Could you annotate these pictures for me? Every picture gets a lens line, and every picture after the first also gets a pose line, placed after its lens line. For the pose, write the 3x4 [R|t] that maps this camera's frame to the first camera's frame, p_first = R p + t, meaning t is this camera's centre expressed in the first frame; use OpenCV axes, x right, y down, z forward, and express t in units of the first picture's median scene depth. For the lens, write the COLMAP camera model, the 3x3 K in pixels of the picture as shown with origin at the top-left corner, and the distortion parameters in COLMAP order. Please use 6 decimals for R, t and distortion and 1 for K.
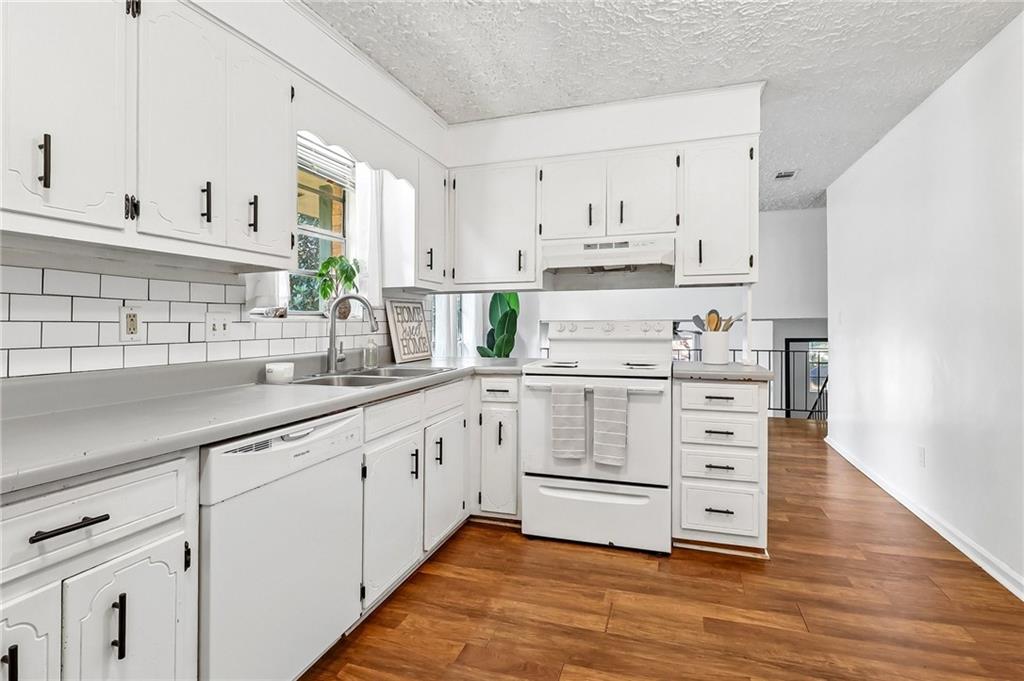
lens RADIAL K [[492.9, 0, 524.0], [0, 492.9, 323.7], [0, 0, 1]] dist [0.001462, -0.000228]
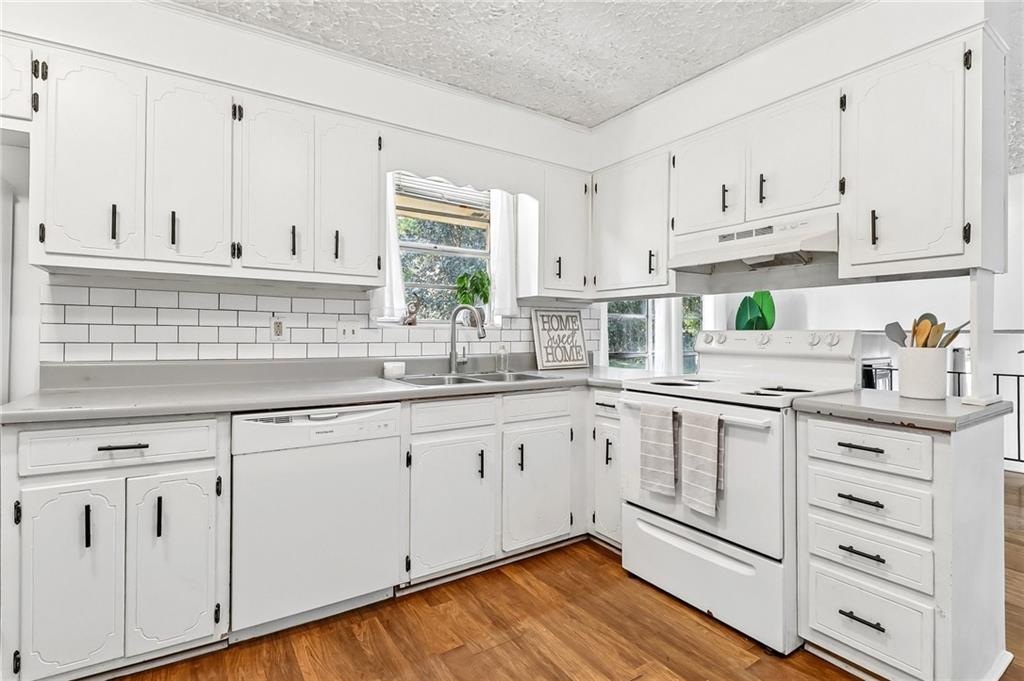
lens RADIAL K [[489.5, 0, 511.1], [0, 489.5, 328.7], [0, 0, 1]] dist [-0.000112, -0.006474]
pose [[0.779908, 0.005195, -0.625873, 0.431212], [-0.011584, 0.999914, -0.006135, 0.000821], [0.625787, 0.012035, 0.779901, 0.193806]]
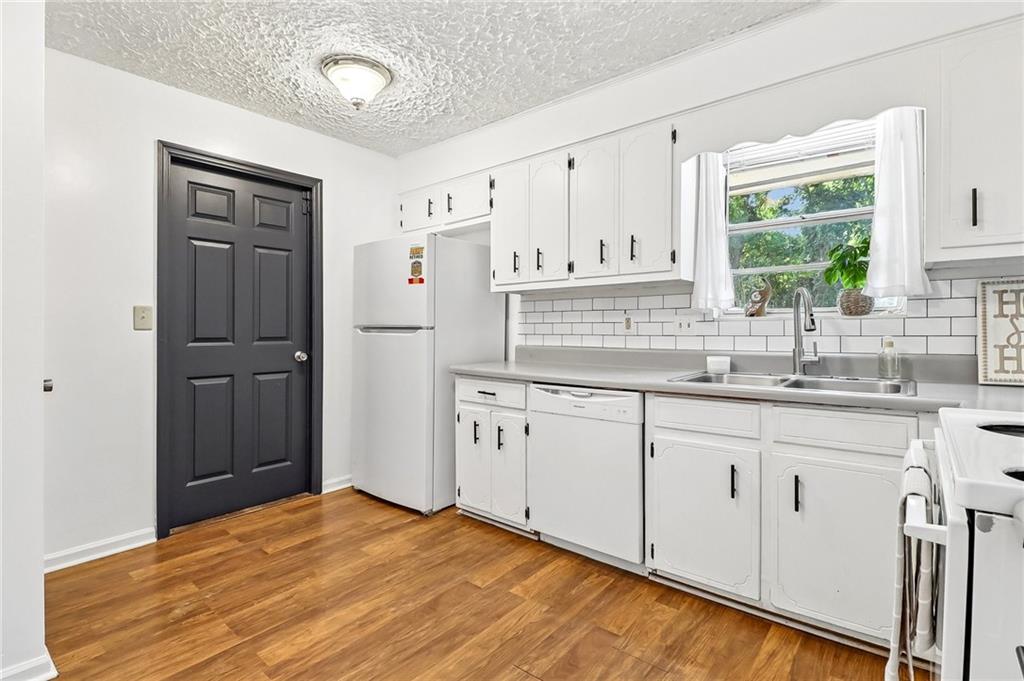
lens RADIAL K [[501.5, 0, 548.8], [0, 501.5, 342.2], [0, 0, 1]] dist [-0.001367, -0.000754]
pose [[-0.358379, 0.033571, -0.932972, 0.648774], [0.007866, 0.999426, 0.032940, 0.003852], [0.933543, 0.004466, -0.358438, 0.902757]]
